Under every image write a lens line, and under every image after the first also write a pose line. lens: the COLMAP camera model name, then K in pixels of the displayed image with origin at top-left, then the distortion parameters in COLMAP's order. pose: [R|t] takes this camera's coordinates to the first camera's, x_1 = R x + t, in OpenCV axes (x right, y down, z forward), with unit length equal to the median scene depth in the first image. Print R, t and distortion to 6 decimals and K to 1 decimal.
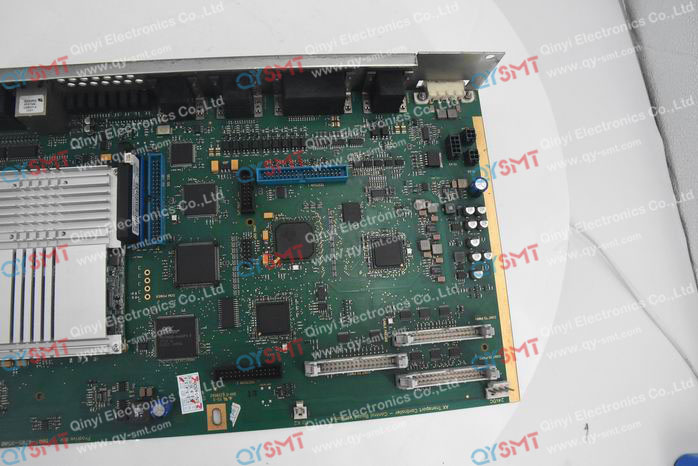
lens RADIAL K [[518.2, 0, 349.0], [0, 518.2, 233.0], [0, 0, 1]] dist [-0.143306, 0.071643]
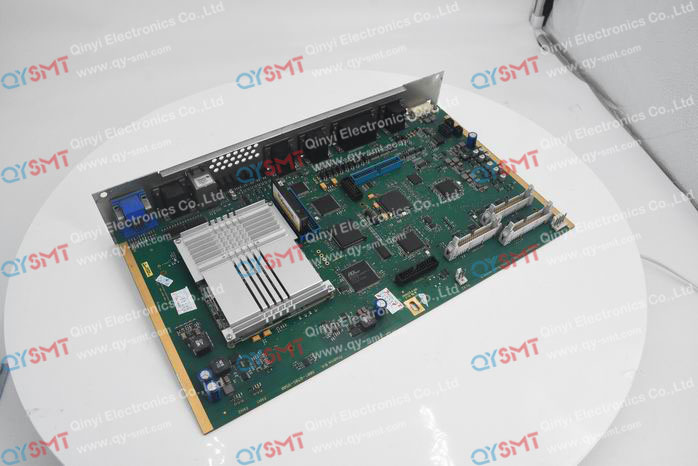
lens RADIAL K [[521.6, 0, 349.0], [0, 521.6, 233.0], [0, 0, 1]] dist [-0.084803, -0.000376]
pose [[0.883838, -0.396399, 0.248391, -0.662973], [0.464650, 0.805364, -0.368088, 0.613436], [-0.054135, 0.440745, 0.895999, -0.345784]]
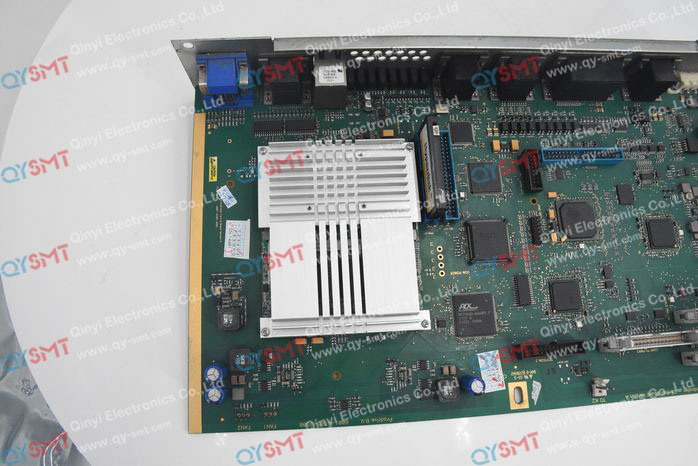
lens RADIAL K [[475.4, 0, 349.0], [0, 475.4, 233.0], [0, 0, 1]] dist [-0.130623, 0.048245]
pose [[0.998094, 0.013364, -0.060252, -0.514763], [-0.015066, 0.999498, -0.027883, 0.074556], [0.059849, 0.028737, 0.997794, 0.072480]]
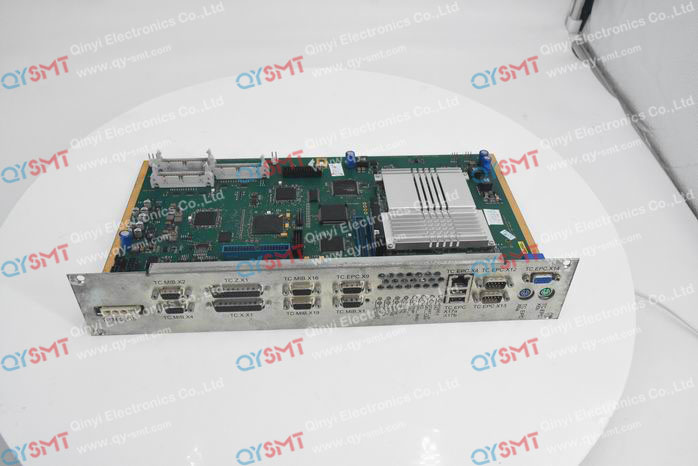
lens RADIAL K [[582.7, 0, 349.0], [0, 582.7, 233.0], [0, 0, 1]] dist [-0.029637, -0.000290]
pose [[-0.992031, -0.106248, -0.067713, -0.232438], [-0.009594, -0.472181, 0.881449, -1.503617], [-0.125625, 0.875075, 0.467399, 0.227240]]
